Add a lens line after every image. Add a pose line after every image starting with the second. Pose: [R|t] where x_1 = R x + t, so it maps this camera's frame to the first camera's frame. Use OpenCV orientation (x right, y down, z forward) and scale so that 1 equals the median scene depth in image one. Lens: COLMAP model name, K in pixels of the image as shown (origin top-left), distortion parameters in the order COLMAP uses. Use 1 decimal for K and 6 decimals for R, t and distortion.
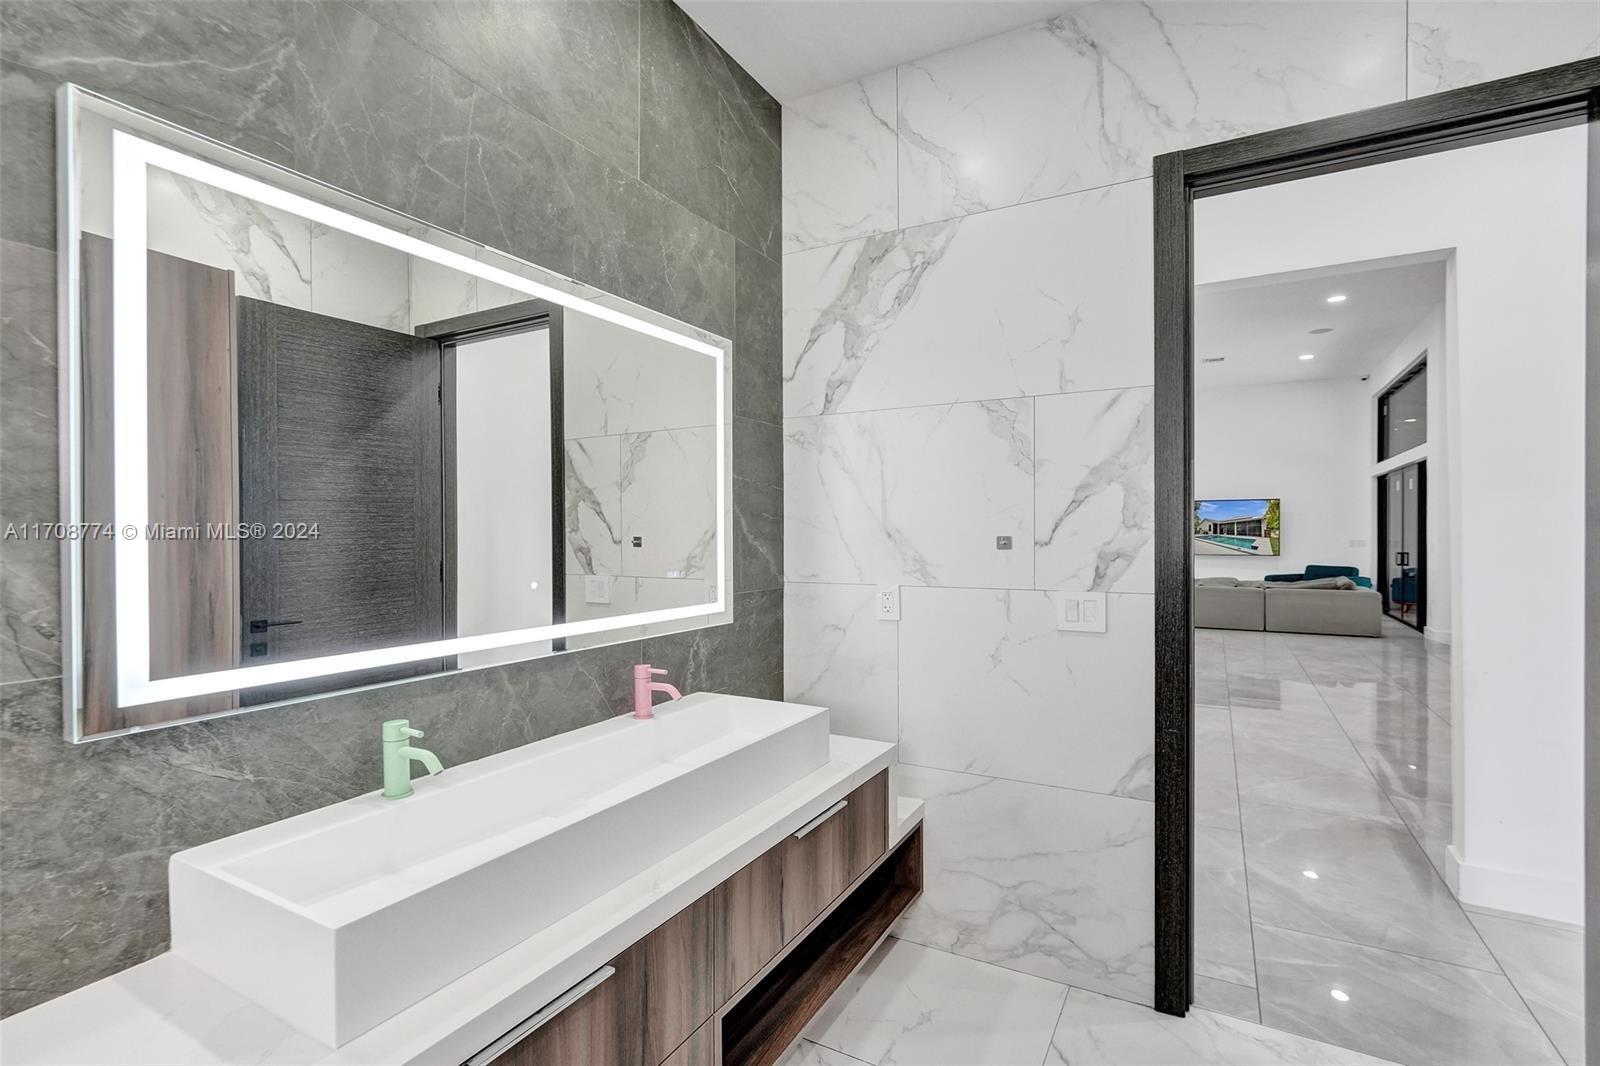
lens RADIAL K [[740.4, 0, 801.9], [0, 740.4, 539.2], [0, 0, 1]] dist [-0.014732, 0.002881]
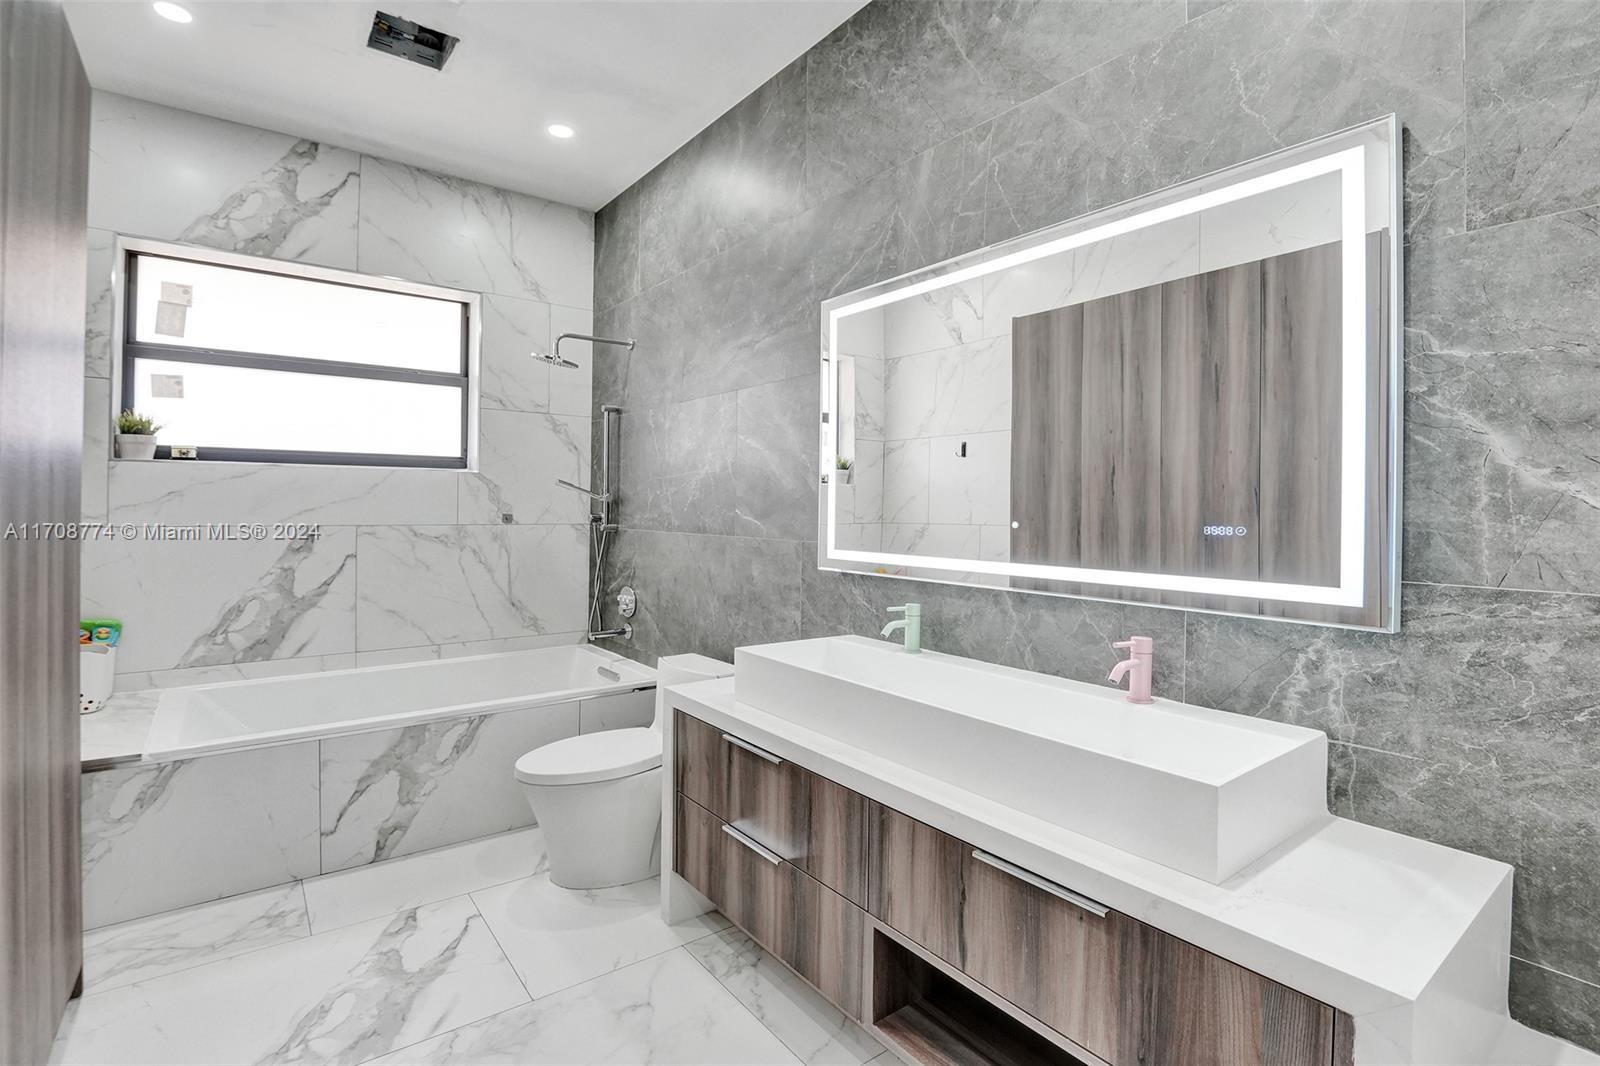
lens RADIAL K [[740.4, 0, 784.8], [0, 740.4, 503.4], [0, 0, 1]] dist [-0.014732, 0.002881]
pose [[-0.397537, -0.008320, -0.917549, 0.765346], [-0.018370, 0.999831, -0.001107, 0.036692], [0.917402, 0.016416, -0.397622, 1.079858]]
